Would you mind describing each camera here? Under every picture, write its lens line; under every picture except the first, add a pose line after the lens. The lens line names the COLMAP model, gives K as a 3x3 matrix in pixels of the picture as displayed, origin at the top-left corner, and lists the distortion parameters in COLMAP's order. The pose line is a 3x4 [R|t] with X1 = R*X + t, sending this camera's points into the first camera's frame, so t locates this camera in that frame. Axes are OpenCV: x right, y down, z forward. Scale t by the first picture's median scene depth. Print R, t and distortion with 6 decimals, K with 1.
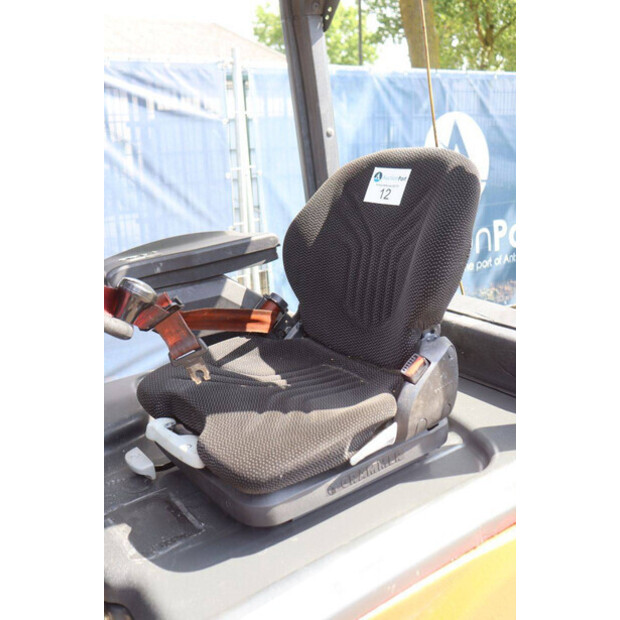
lens RADIAL K [[618.3, 0, 308.0], [0, 618.3, 323.6], [0, 0, 1]] dist [-0.106405, 0.010504]
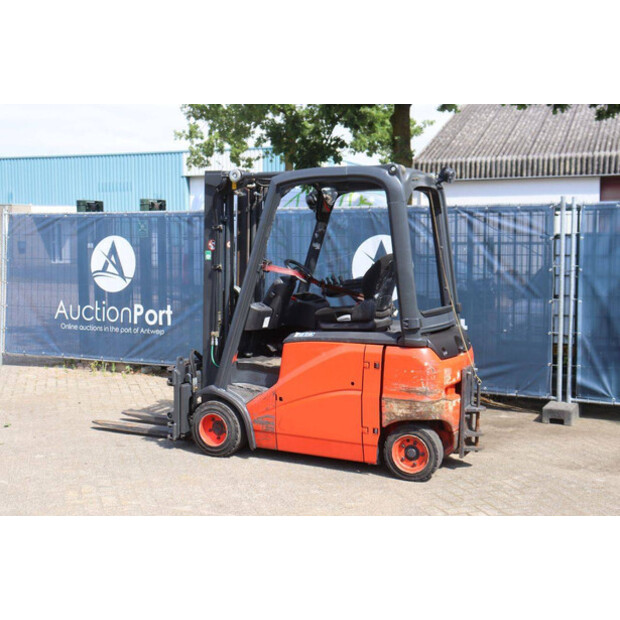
lens RADIAL K [[841.7, 0, 309.0], [0, 841.7, 309.0], [0, 0, 1]] dist [0.074739, -0.008170]
pose [[0.483052, 0.101333, -0.869708, 3.841668], [-0.273540, 0.961030, -0.039956, 0.328401], [0.831767, 0.257201, 0.491946, -1.598930]]
